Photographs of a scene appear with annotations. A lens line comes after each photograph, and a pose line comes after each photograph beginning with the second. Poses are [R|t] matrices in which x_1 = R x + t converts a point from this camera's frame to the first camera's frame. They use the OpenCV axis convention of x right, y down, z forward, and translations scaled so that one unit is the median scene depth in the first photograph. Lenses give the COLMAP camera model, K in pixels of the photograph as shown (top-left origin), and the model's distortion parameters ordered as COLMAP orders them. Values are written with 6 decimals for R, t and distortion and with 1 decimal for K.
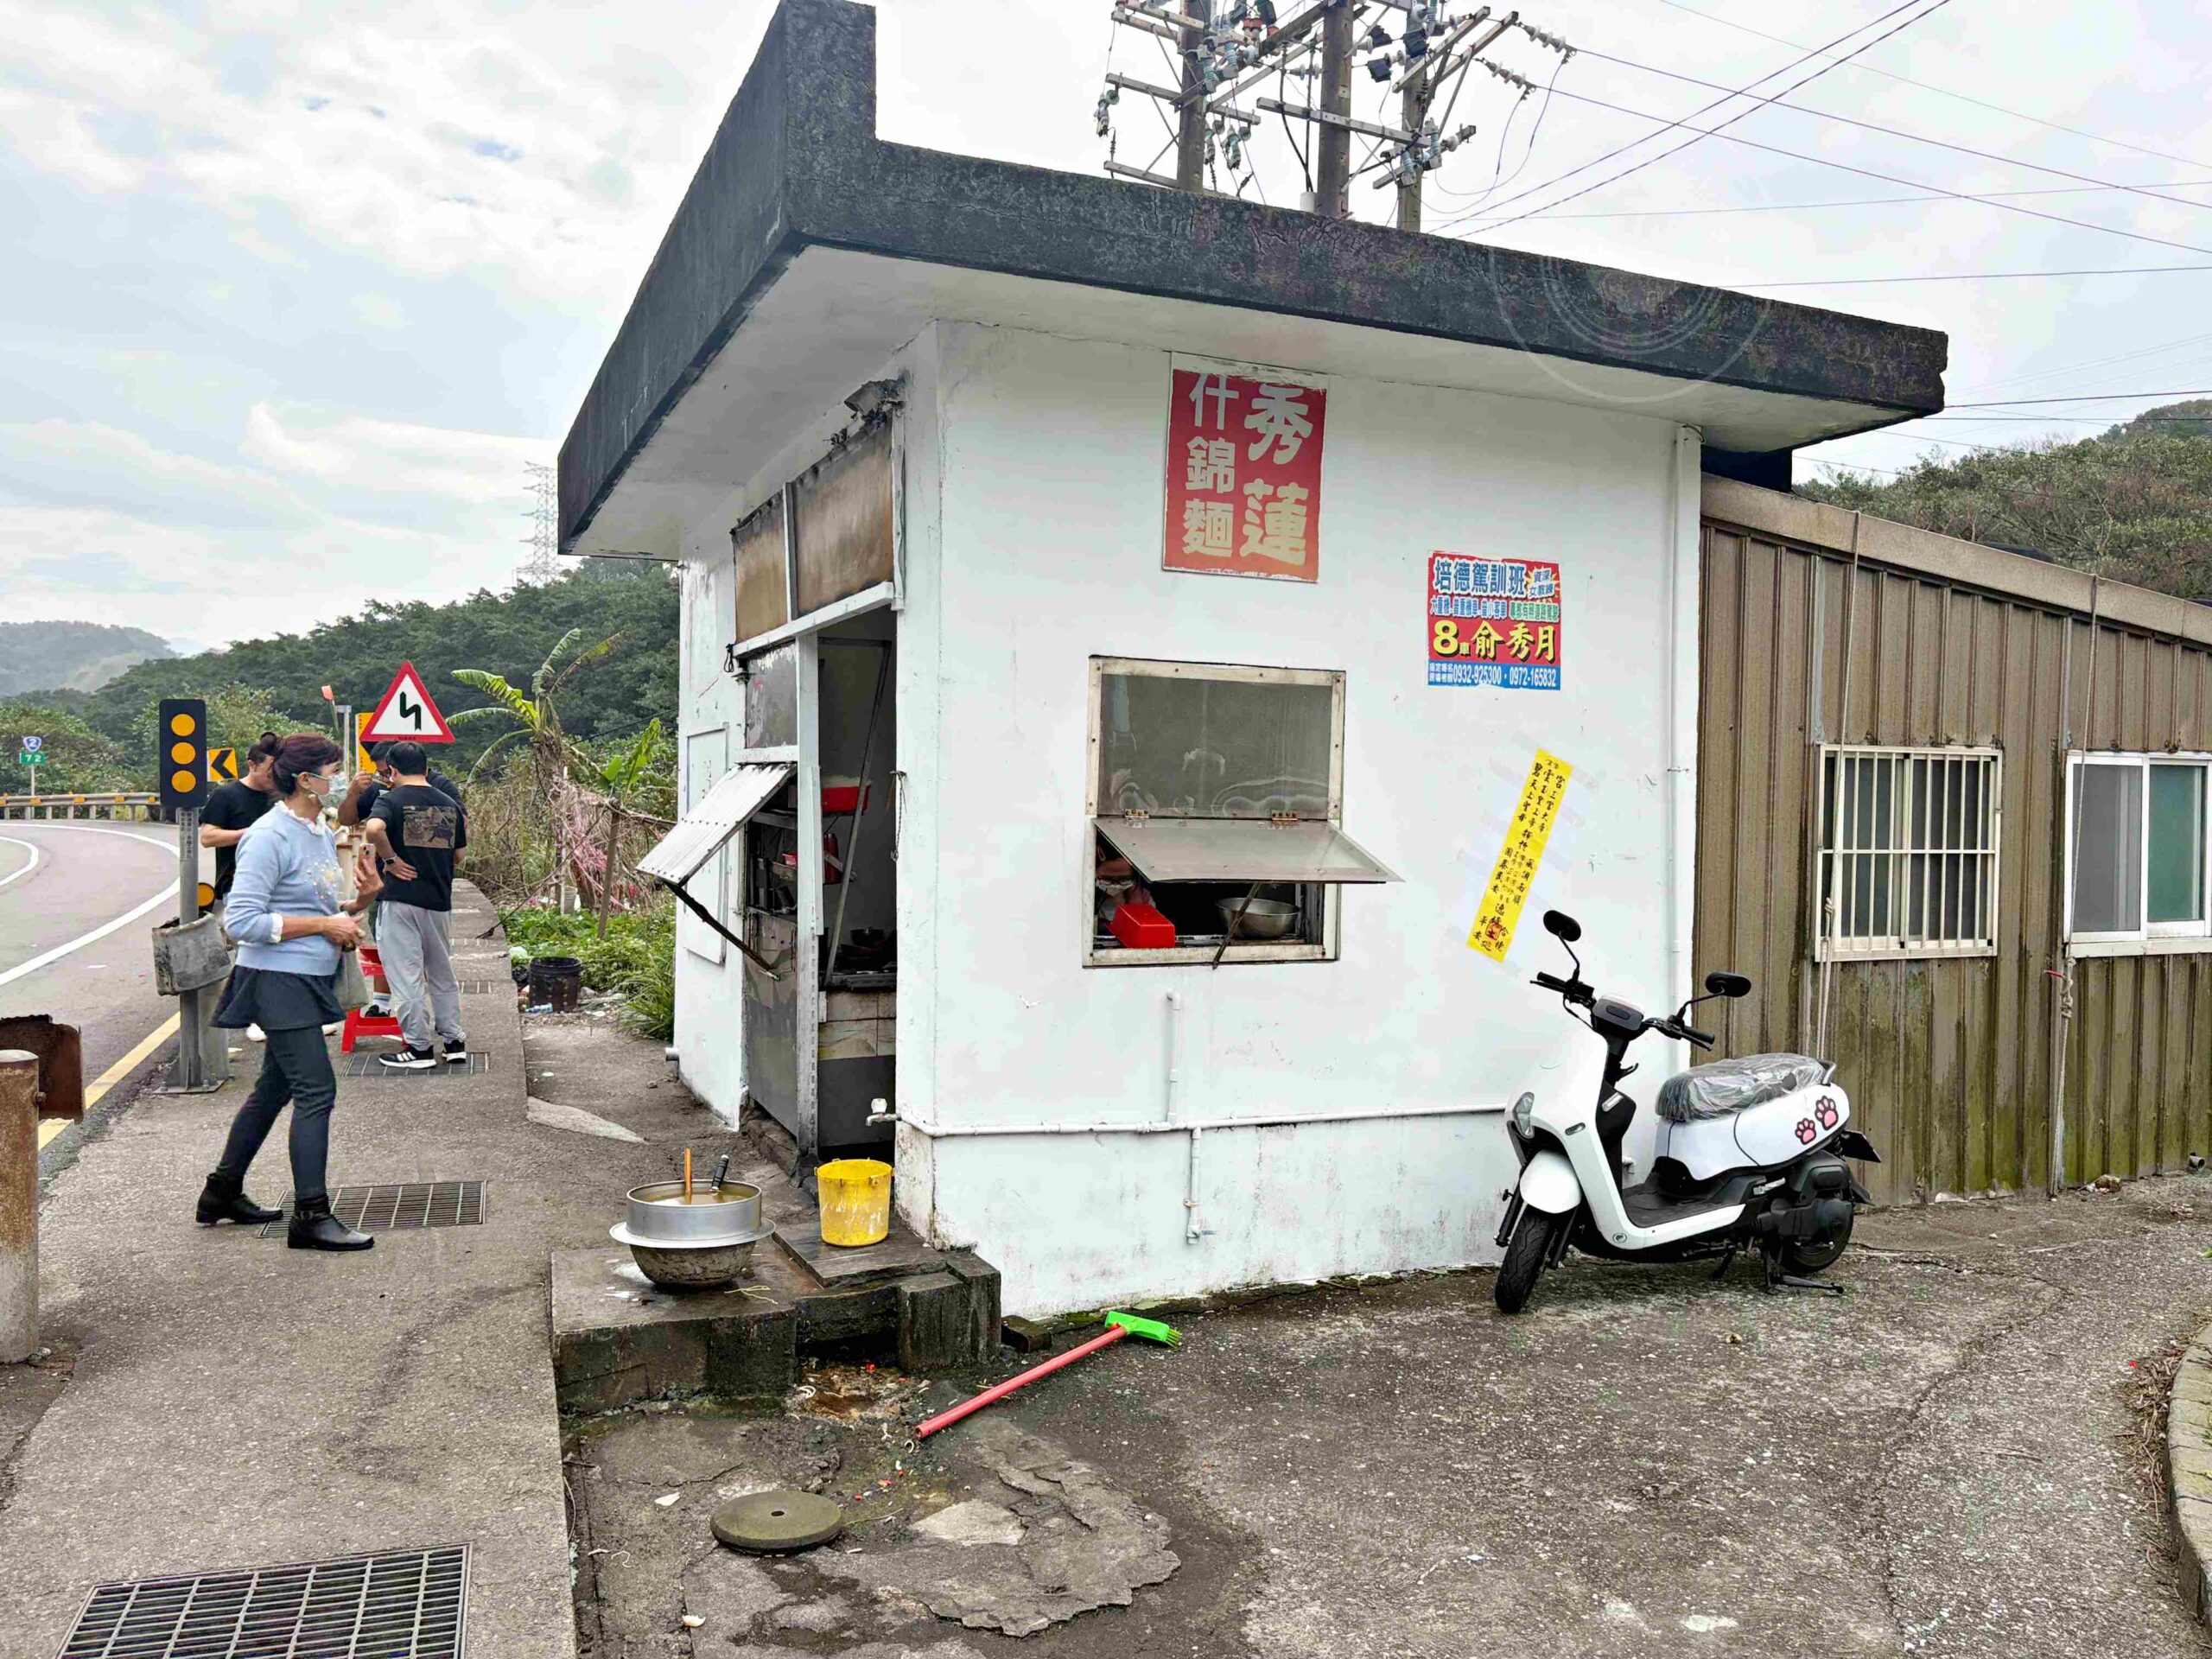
lens RADIAL K [[1715.2, 0, 1099.4], [0, 1715.2, 832.0], [0, 0, 1]] dist [0.001270, -0.010669]
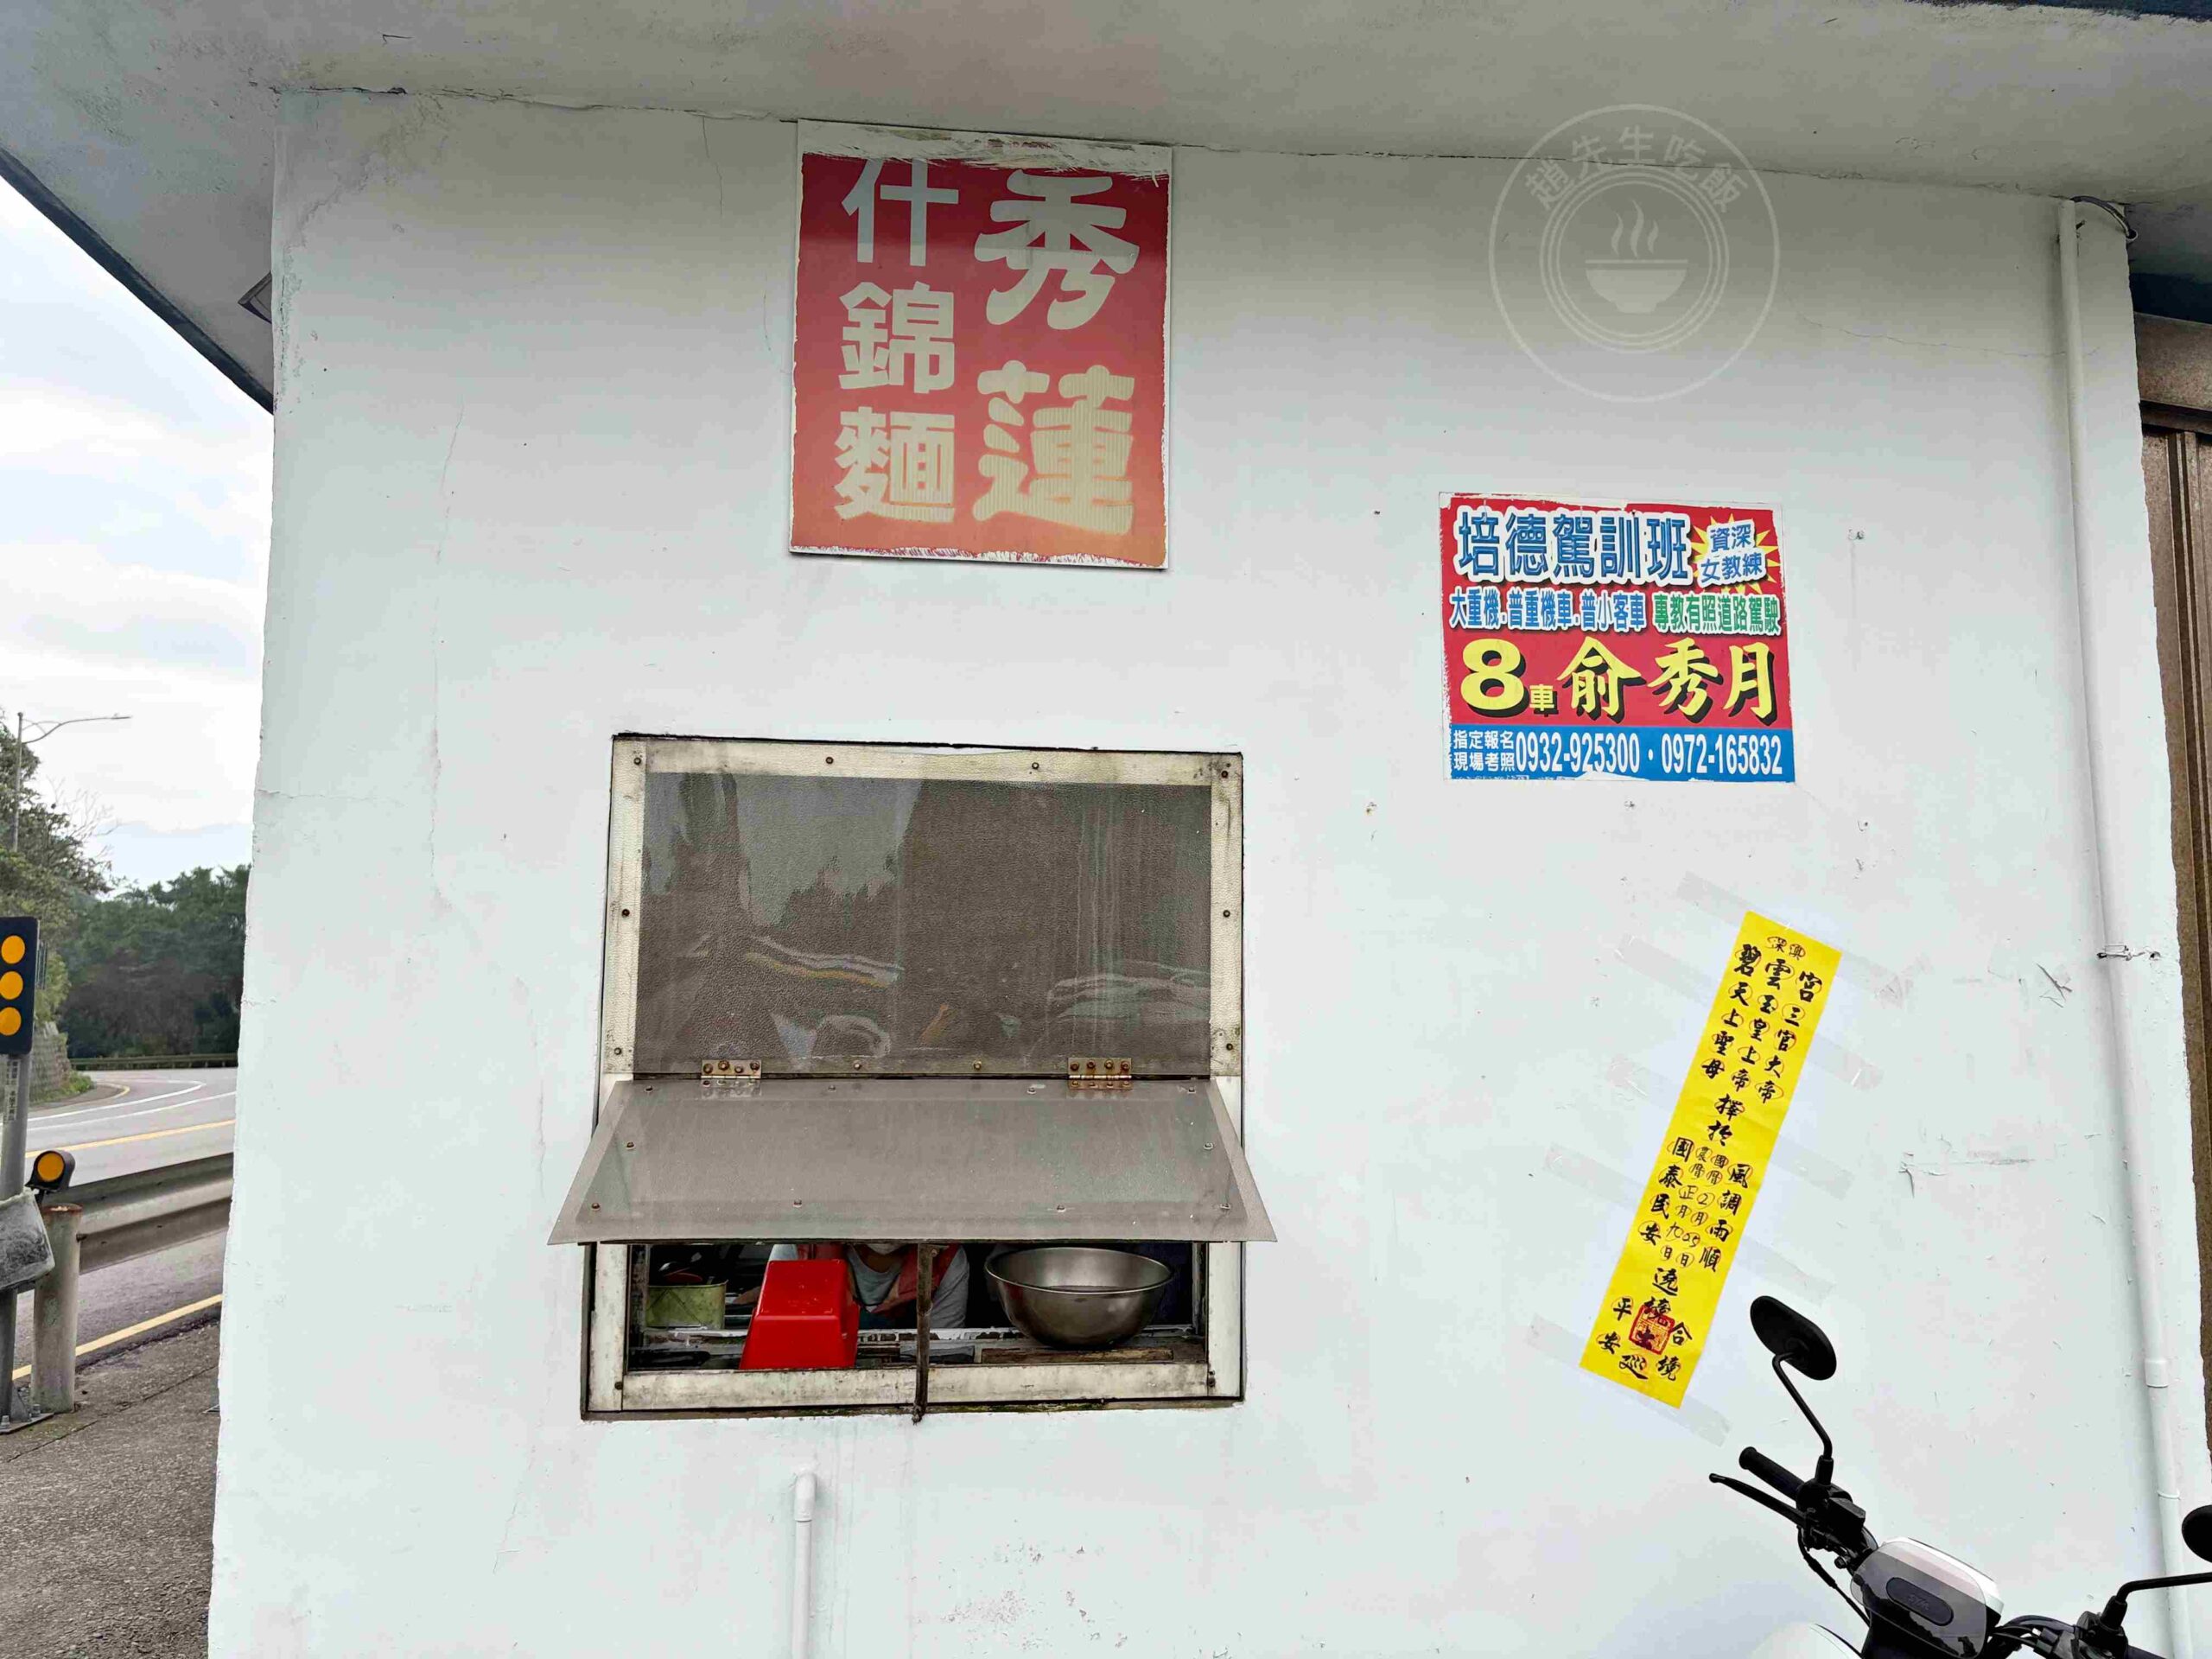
lens RADIAL K [[1715.2, 0, 1106.5], [0, 1715.2, 815.5], [0, 0, 1]] dist [0.001270, -0.010669]
pose [[0.949958, -0.050416, -0.308281, 0.249998], [0.005774, 0.989555, -0.144039, -0.010727], [0.312323, 0.135050, 0.940327, 0.554417]]
